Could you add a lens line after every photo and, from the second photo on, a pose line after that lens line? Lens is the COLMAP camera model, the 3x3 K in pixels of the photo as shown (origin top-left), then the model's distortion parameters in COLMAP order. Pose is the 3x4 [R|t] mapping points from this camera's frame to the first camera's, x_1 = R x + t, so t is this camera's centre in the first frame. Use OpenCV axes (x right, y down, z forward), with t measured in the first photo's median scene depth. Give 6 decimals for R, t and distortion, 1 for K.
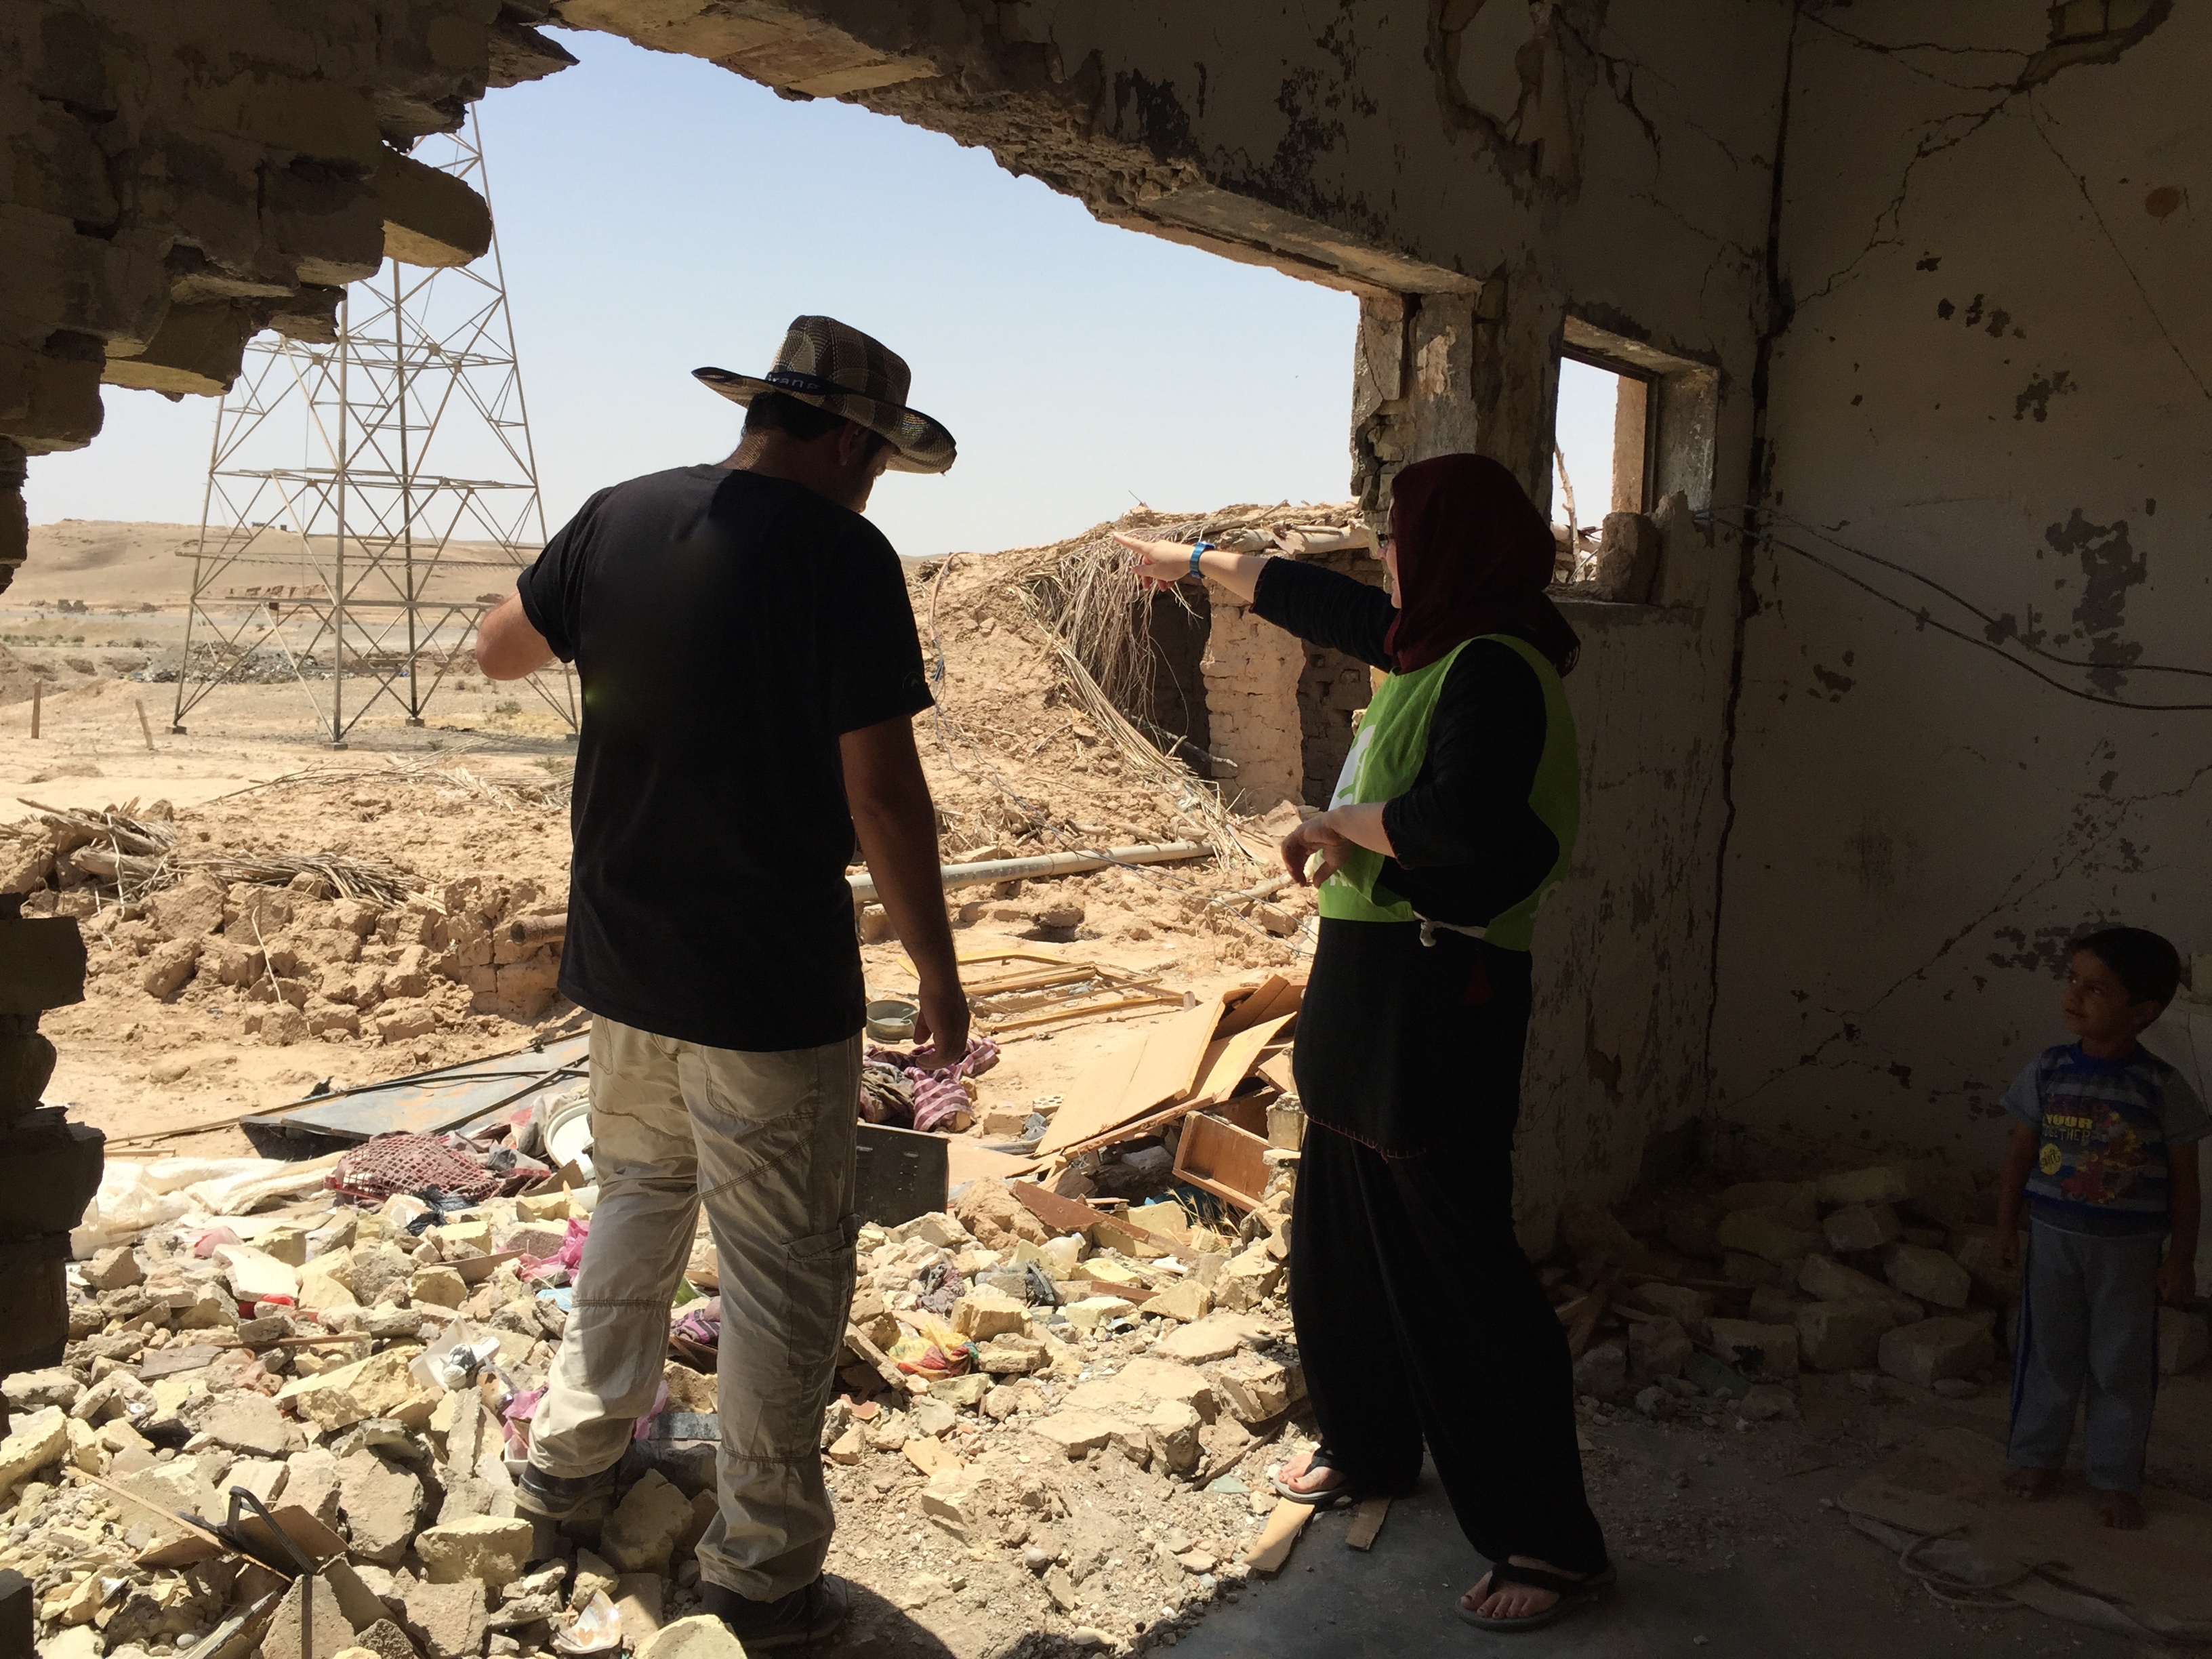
lens RADIAL K [[1853.3, 0, 1088.8], [0, 1853.3, 759.3], [0, 0, 1]] dist [0.073710, -0.107601]
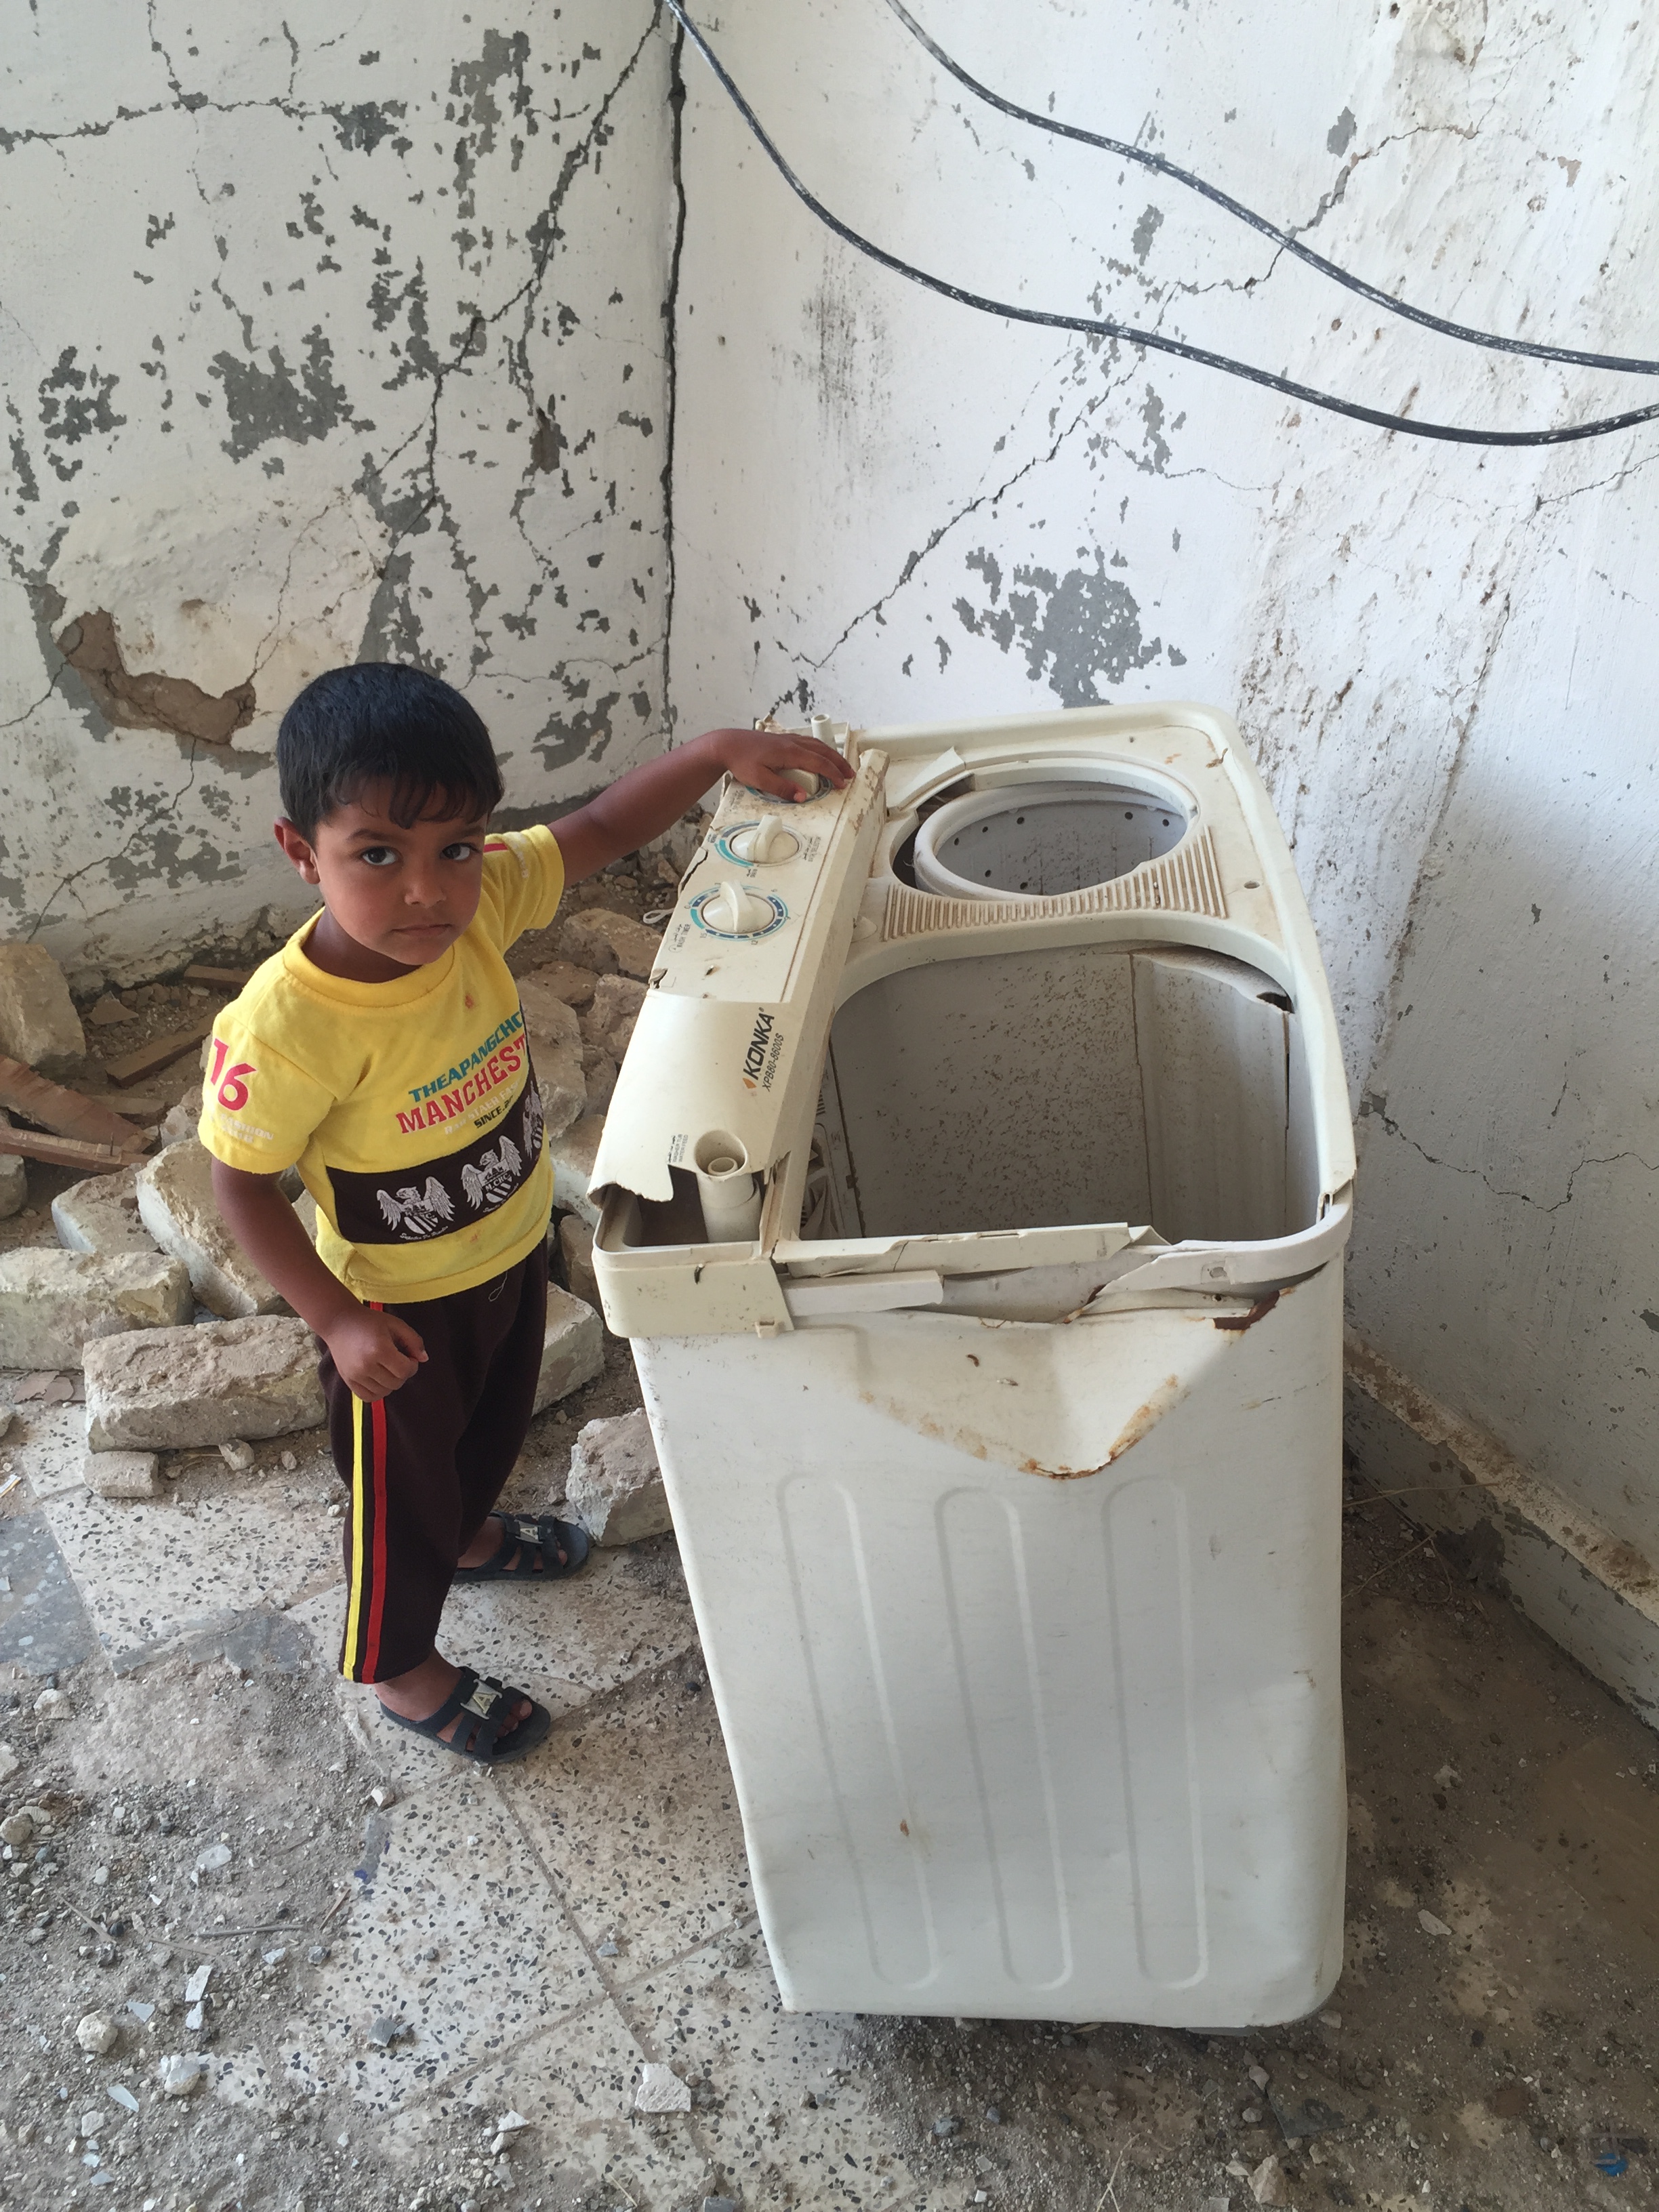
lens RADIAL K [[1923.8, 0, 829.5], [0, 1923.8, 1106.0], [0, 0, 1]] dist [0.087896, -0.175144]
pose [[0.944364, 0.217026, -0.247138, 0.293778], [-0.062867, 0.856652, 0.512050, -0.017891], [0.322839, -0.468025, 0.822634, 0.254684]]
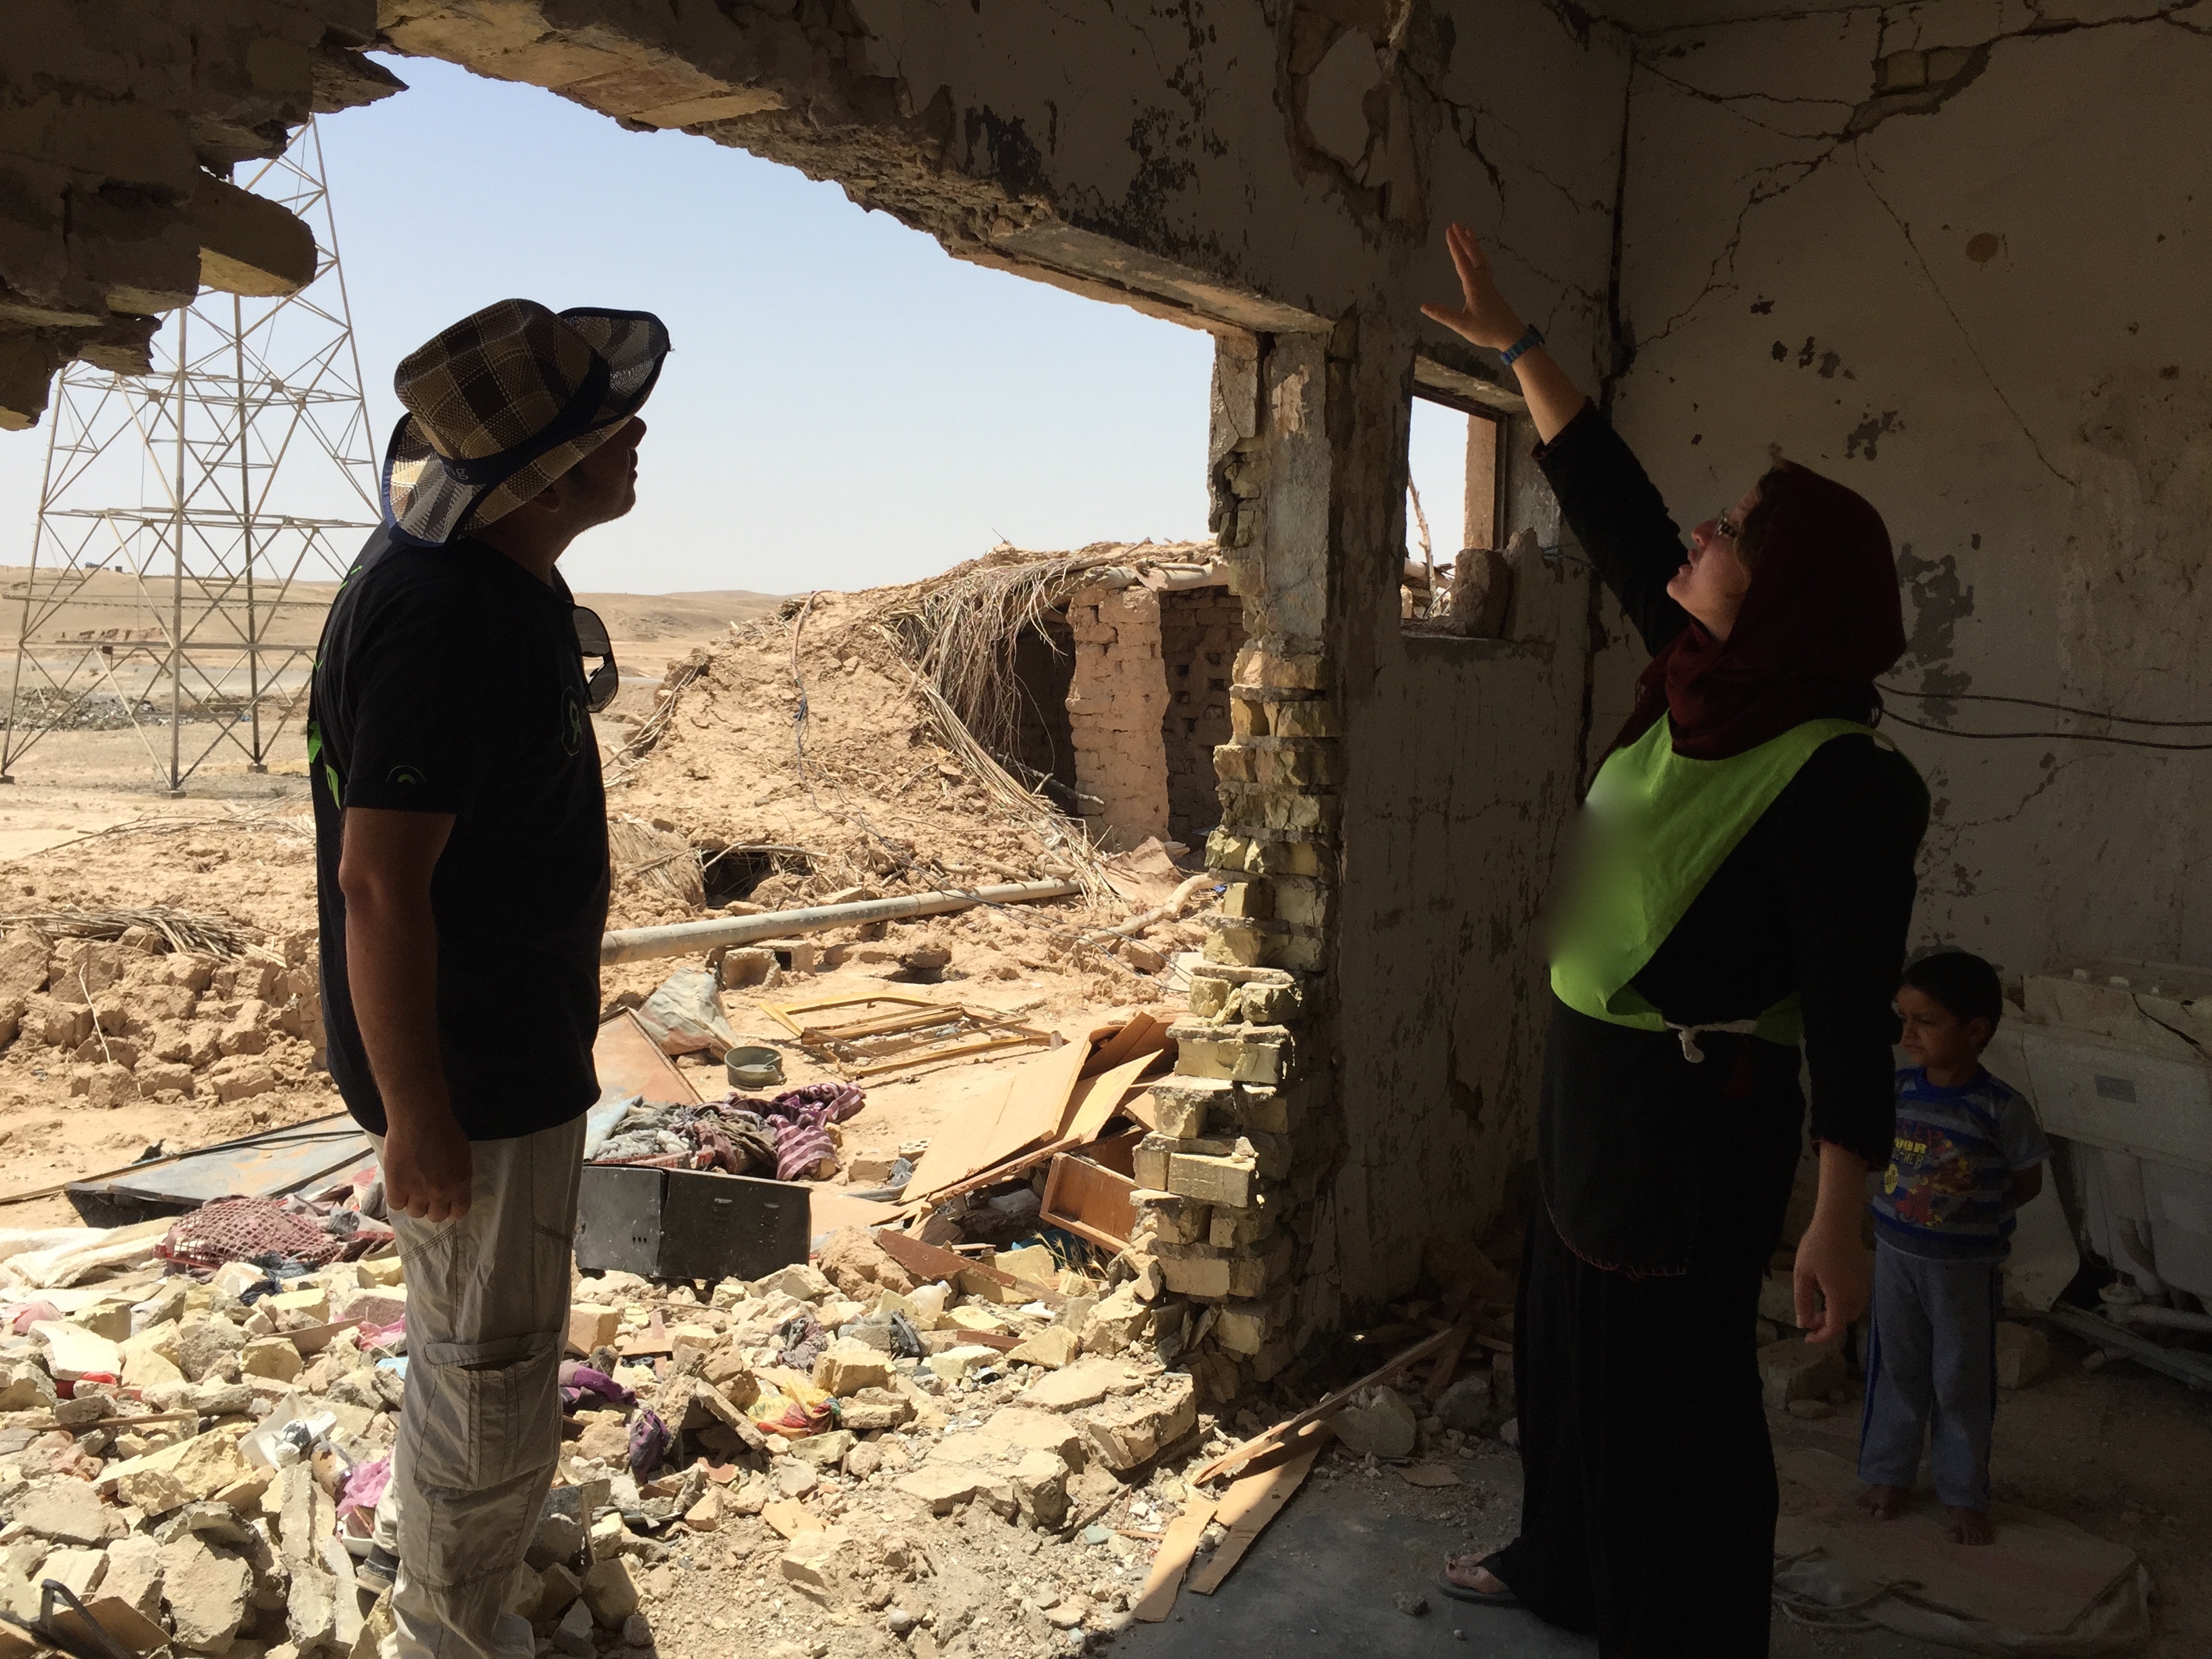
lens RADIAL K [[1853.3, 0, 1088.8], [0, 1853.3, 759.3], [0, 0, 1]] dist [0.073710, -0.107601]
pose [[0.997412, -0.010886, 0.071069, 0.001553], [0.012323, 0.999728, -0.019813, -0.000198], [-0.070834, 0.020638, 0.997275, 0.003153]]
